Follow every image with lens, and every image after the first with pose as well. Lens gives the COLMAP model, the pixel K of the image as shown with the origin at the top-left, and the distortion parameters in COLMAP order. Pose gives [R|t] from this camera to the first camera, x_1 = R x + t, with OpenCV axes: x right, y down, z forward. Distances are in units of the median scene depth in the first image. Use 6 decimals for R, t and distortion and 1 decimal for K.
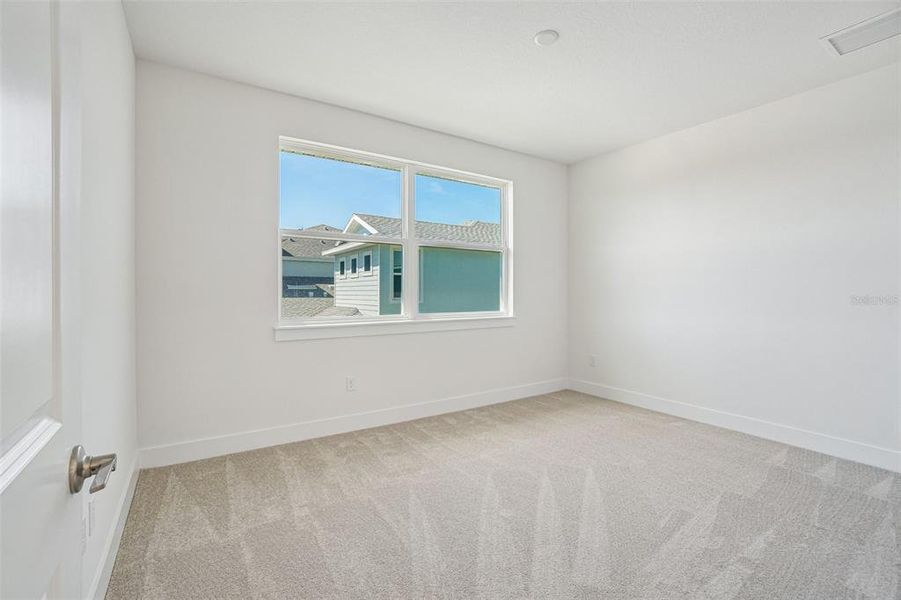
lens RADIAL K [[400.6, 0, 449.3], [0, 400.6, 295.0], [0, 0, 1]] dist [-0.058831, 0.021843]
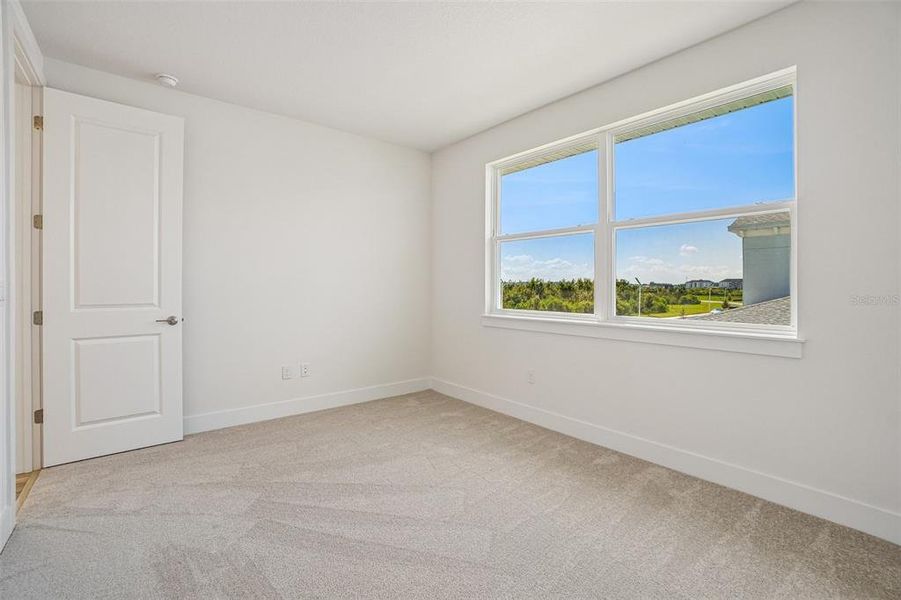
lens RADIAL K [[400.6, 0, 449.3], [0, 400.6, 295.0], [0, 0, 1]] dist [-0.058831, 0.021843]
pose [[0.099780, 0.006843, -0.994986, 0.702759], [-0.024343, 0.999694, 0.004434, 0.010660], [0.994712, 0.023779, 0.099916, 0.627584]]
